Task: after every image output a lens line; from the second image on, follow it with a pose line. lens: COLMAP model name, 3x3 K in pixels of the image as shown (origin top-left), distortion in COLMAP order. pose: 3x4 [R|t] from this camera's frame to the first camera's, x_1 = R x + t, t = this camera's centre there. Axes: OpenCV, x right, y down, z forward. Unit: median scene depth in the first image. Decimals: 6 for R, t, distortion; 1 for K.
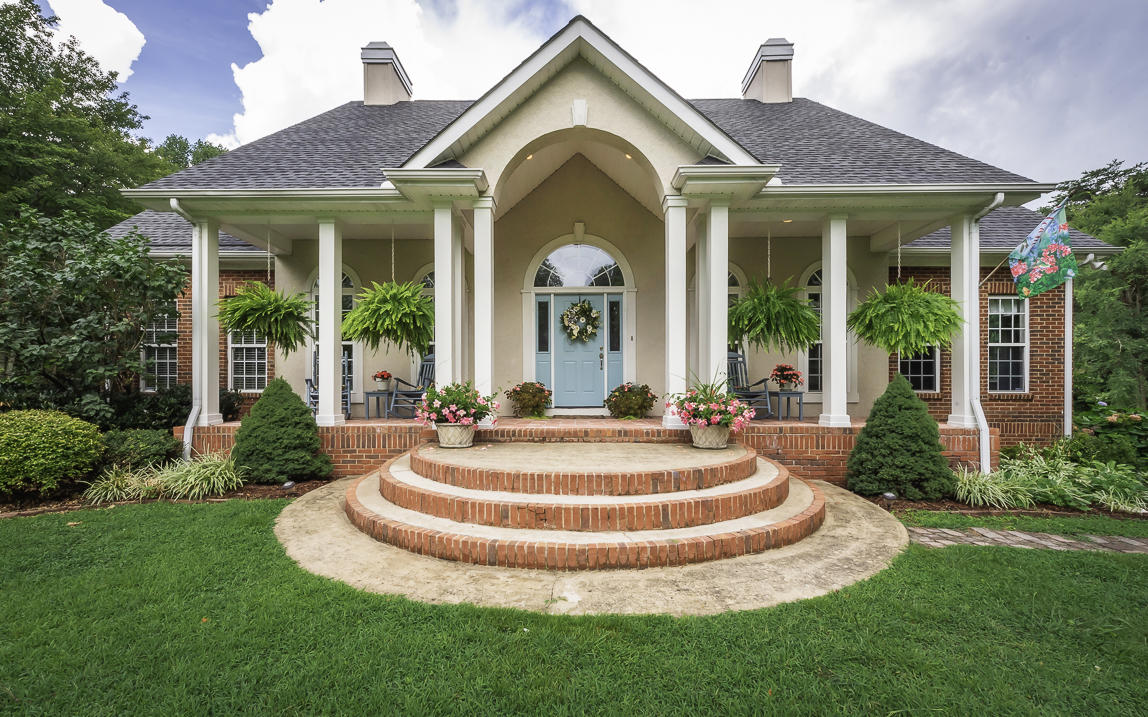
lens RADIAL K [[445.7, 0, 571.8], [0, 445.7, 393.6], [0, 0, 1]] dist [0.001022, 0.000050]
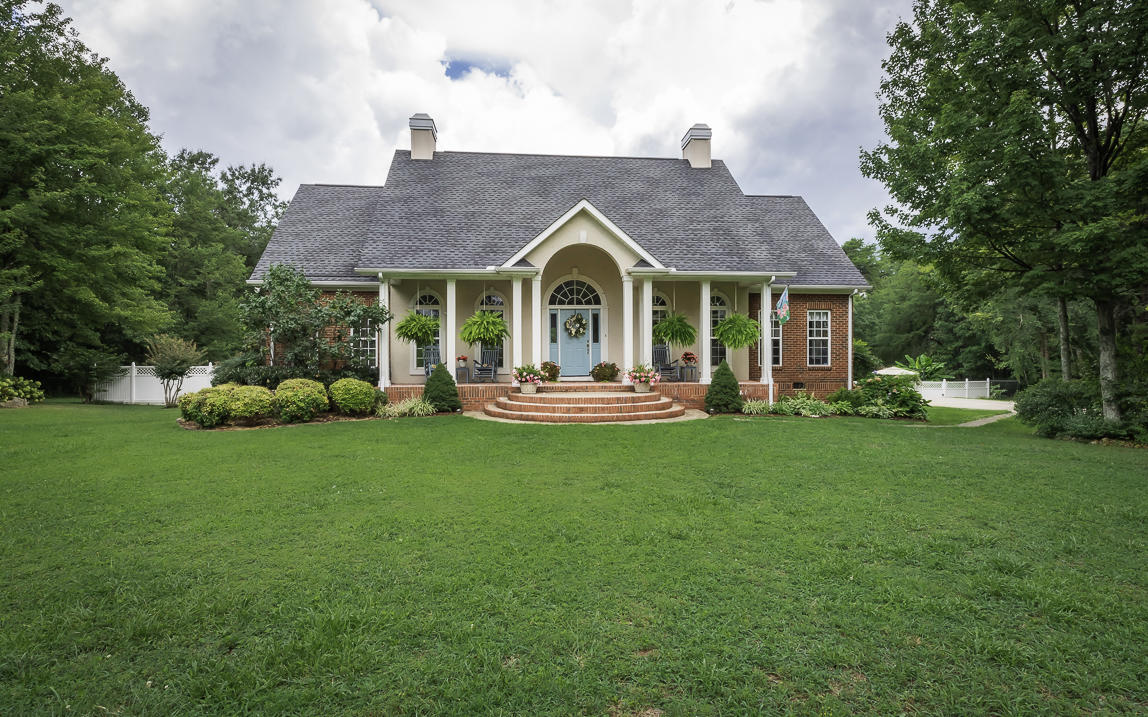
lens RADIAL K [[667.5, 0, 574.0], [0, 667.5, 358.5], [0, 0, 1]] dist [-0.001070, -0.000106]
pose [[0.994067, -0.004620, 0.108670, -0.326609], [0.004915, 0.999985, -0.002440, -0.036967], [-0.108657, 0.002960, 0.994075, -1.890409]]
